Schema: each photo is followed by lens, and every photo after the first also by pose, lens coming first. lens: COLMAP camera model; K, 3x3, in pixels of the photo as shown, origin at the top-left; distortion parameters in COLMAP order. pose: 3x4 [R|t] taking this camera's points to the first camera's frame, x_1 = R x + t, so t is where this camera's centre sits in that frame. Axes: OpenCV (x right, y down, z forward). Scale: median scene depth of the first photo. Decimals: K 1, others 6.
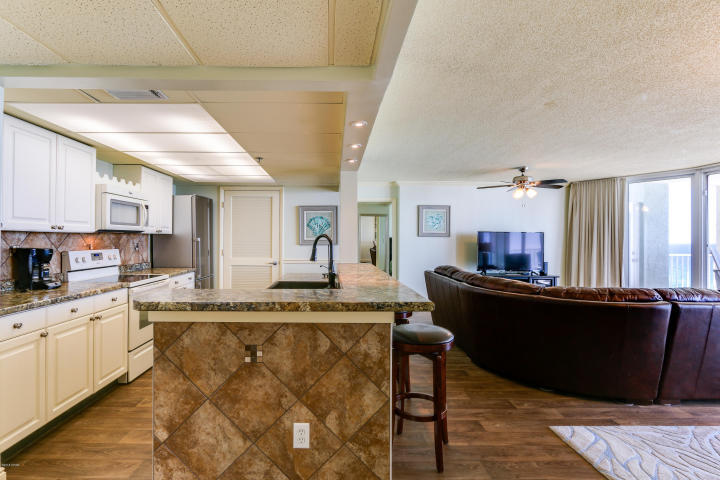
lens RADIAL K [[352.5, 0, 334.2], [0, 352.5, 238.4], [0, 0, 1]] dist [-0.012151, 0.000421]
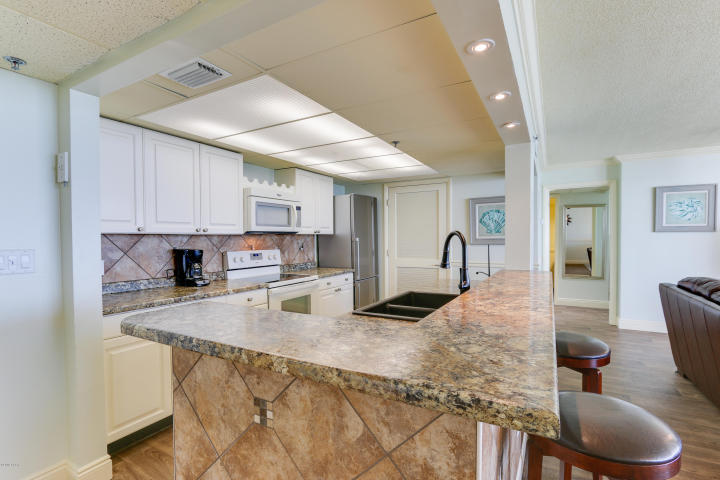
lens RADIAL K [[339.8, 0, 359.2], [0, 339.8, 243.0], [0, 0, 1]] dist [-0.016601, 0.000010]
pose [[0.868106, -0.004452, -0.496358, 0.129256], [0.012555, 0.999837, 0.012989, 0.000706], [0.496220, -0.017507, 0.868021, 0.282859]]
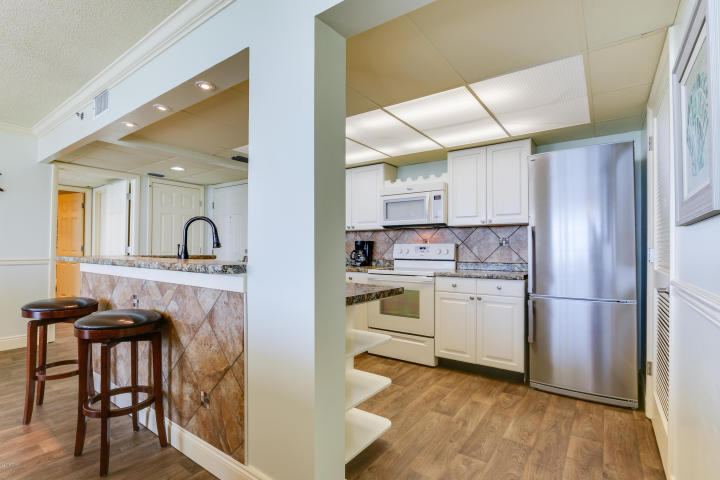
lens RADIAL K [[354.4, 0, 360.5], [0, 354.4, 245.0], [0, 0, 1]] dist [-0.014330, -0.000102]
pose [[-0.585414, -0.018922, -0.810514, 0.415731], [-0.006988, 0.999808, -0.018294, 0.067233], [0.810705, -0.005045, -0.585433, 1.689338]]
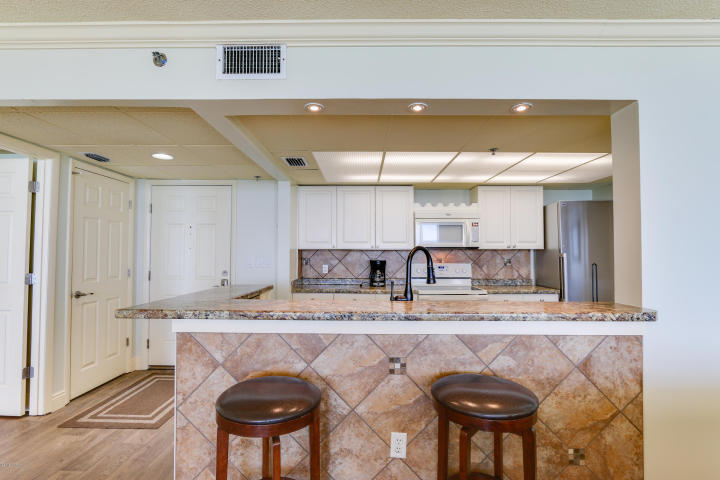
lens RADIAL K [[347.2, 0, 367.5], [0, 347.2, 243.3], [0, 0, 1]] dist [-0.014796, -0.000058]
pose [[0.000451, -0.036911, -0.999318, 0.623491], [-0.001661, 0.999317, -0.036912, 0.008751], [0.999999, 0.001677, 0.000389, 0.825192]]
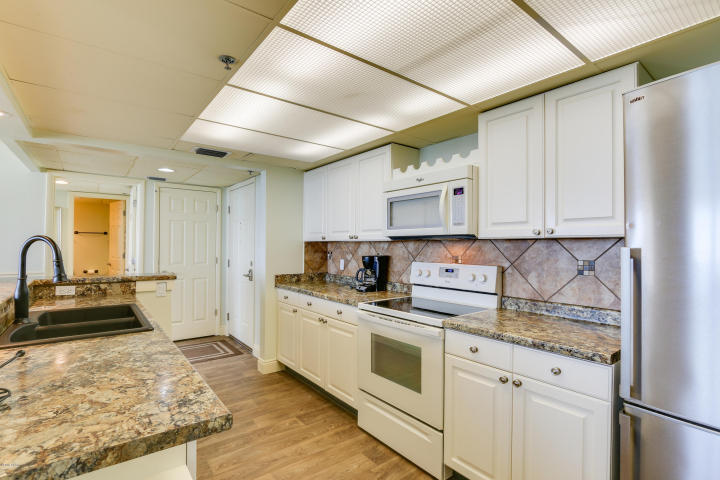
lens RADIAL K [[351.7, 0, 358.3], [0, 351.7, 242.1], [0, 0, 1]] dist [-0.012969, 0.000157]
pose [[-0.795075, -0.019426, -0.606200, -0.089852], [-0.012793, 0.999802, -0.015260, 0.002076], [0.606376, -0.004378, -0.795166, 1.643315]]
